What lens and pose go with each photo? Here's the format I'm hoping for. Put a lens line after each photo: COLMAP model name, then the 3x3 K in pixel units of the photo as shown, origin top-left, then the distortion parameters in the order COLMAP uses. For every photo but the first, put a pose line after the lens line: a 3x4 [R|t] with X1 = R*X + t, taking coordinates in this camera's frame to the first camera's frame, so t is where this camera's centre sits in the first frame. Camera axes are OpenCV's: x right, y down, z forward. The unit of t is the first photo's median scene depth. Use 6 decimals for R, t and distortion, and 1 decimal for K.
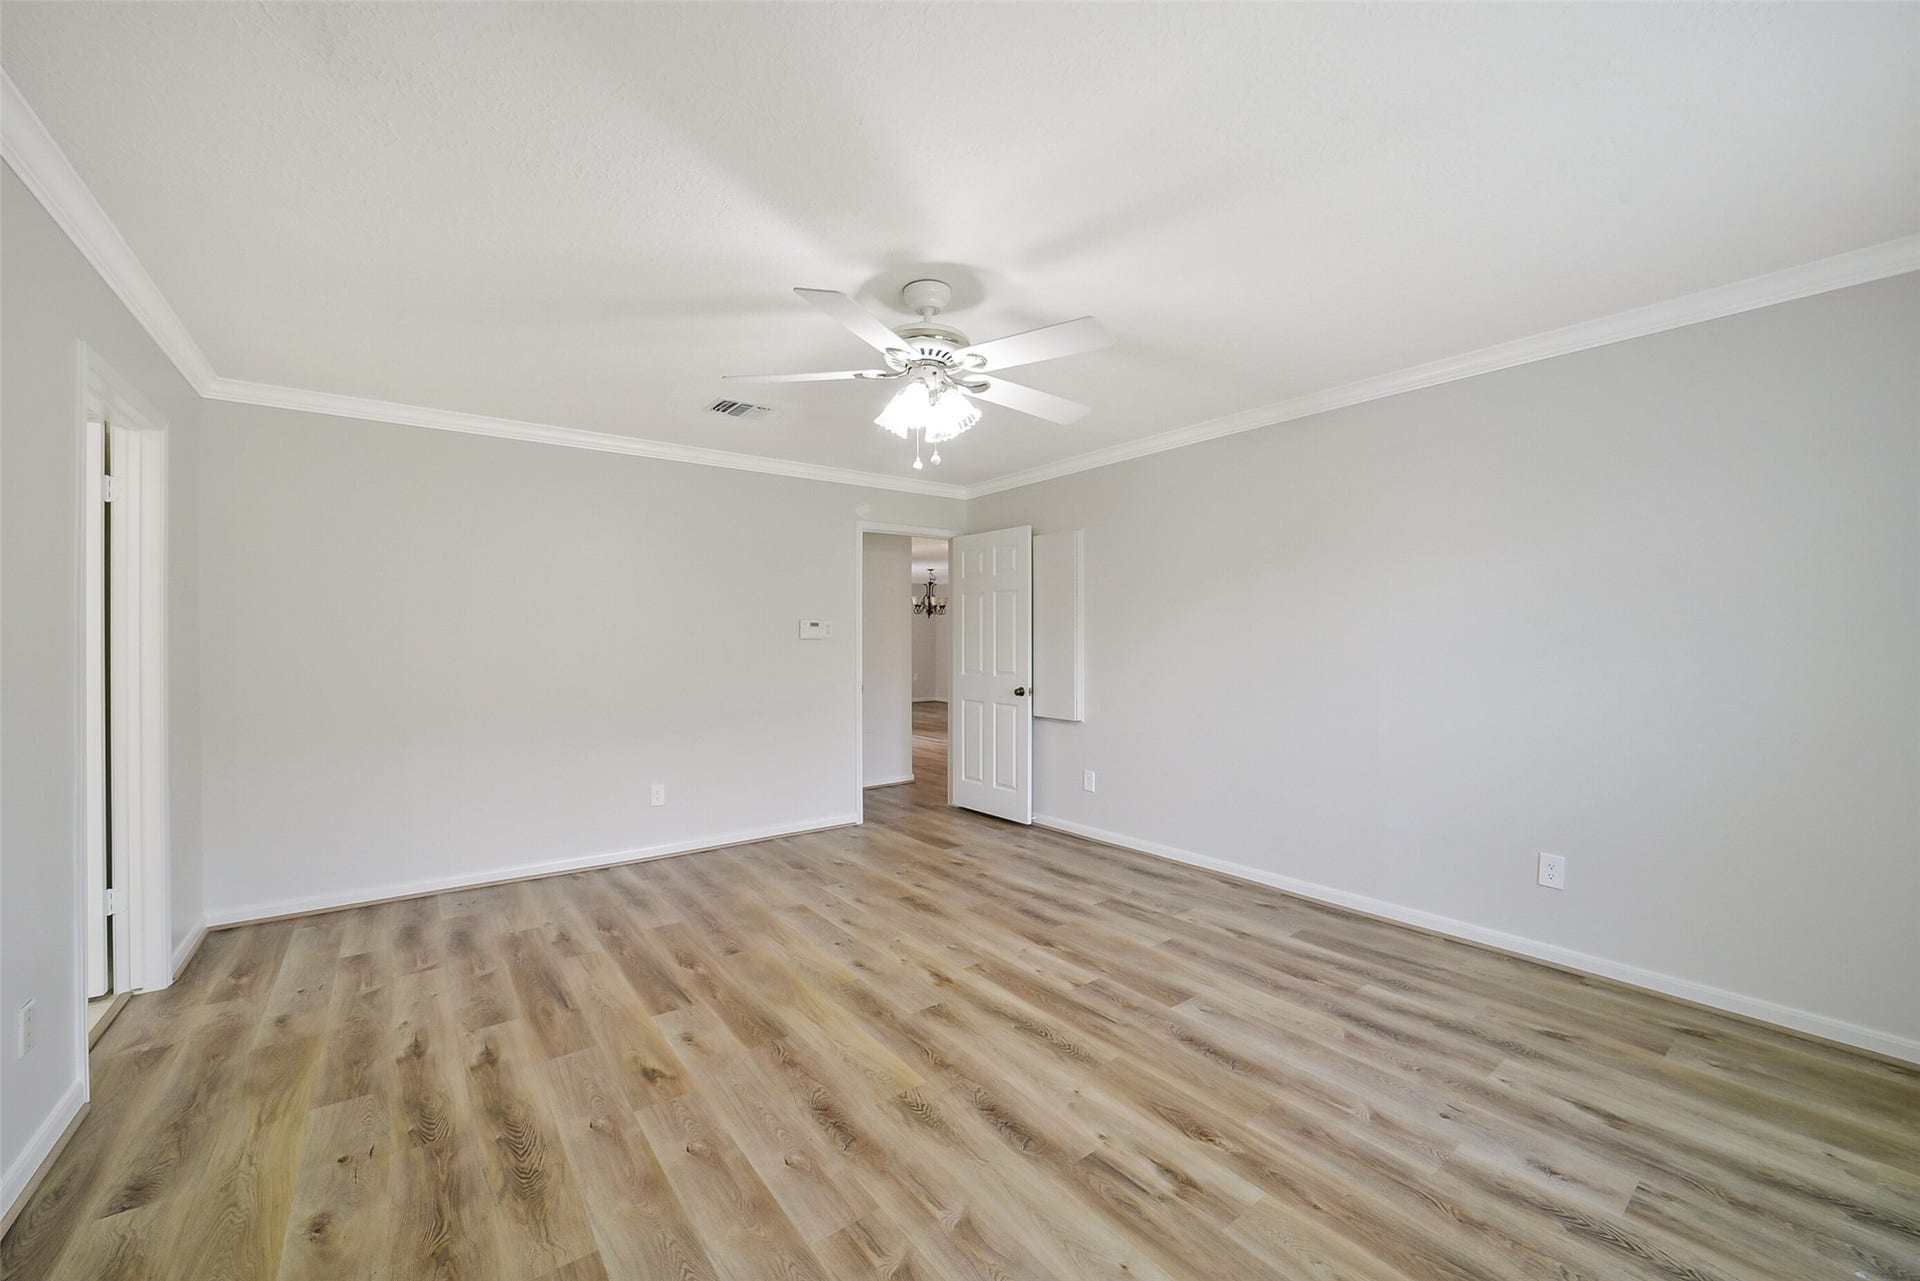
lens RADIAL K [[753.7, 0, 959.6], [0, 753.7, 640.2], [0, 0, 1]] dist [0.000379, 0.000033]
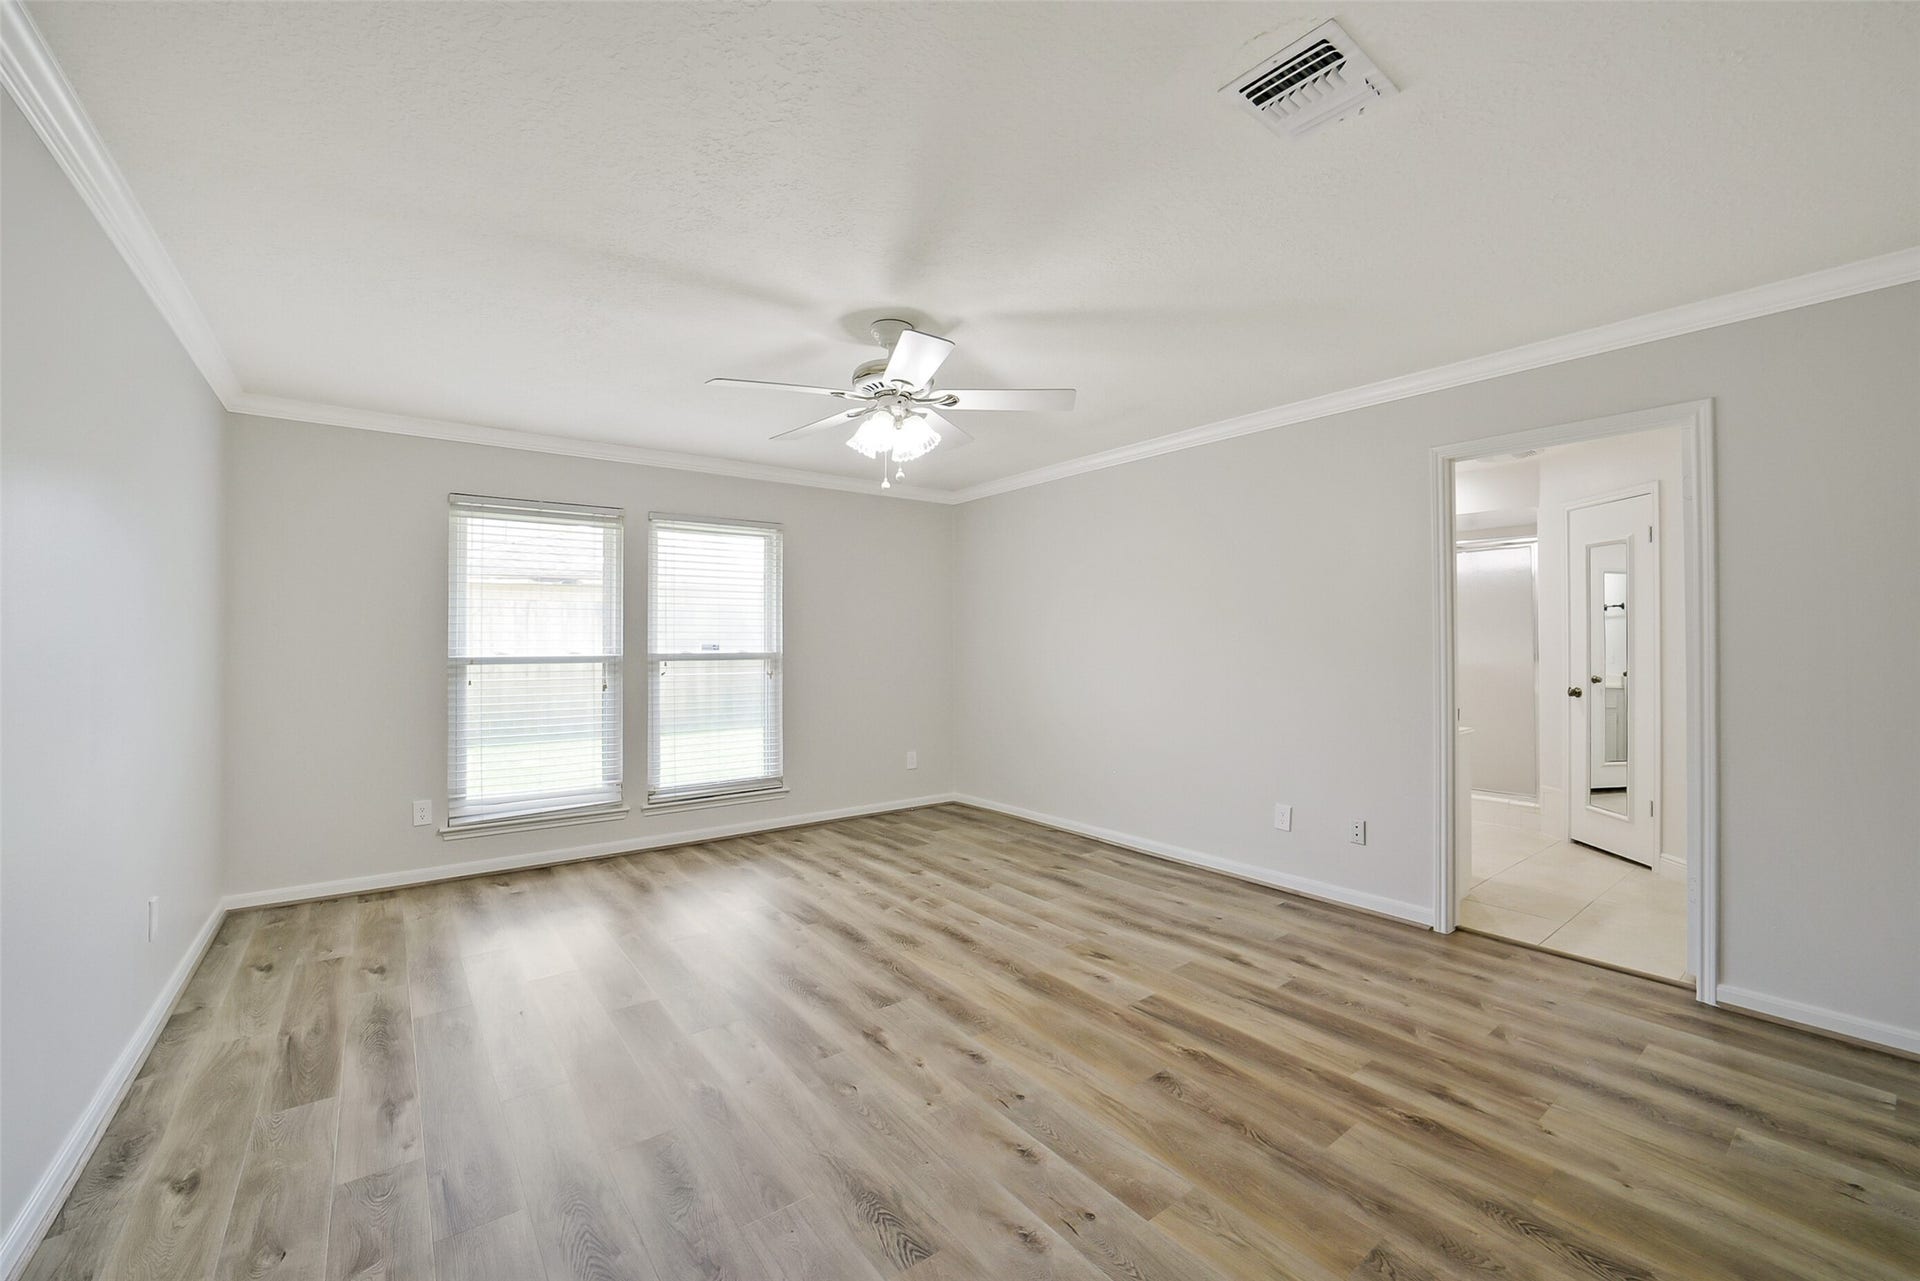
lens RADIAL K [[753.7, 0, 960.0], [0, 753.7, 636.1], [0, 0, 1]] dist [0.000379, 0.000033]
pose [[-0.999954, 0.009608, -0.000256, -0.139056], [0.009608, 0.999954, 0.000500, -0.004454], [0.000261, 0.000497, -1.000000, 2.053092]]
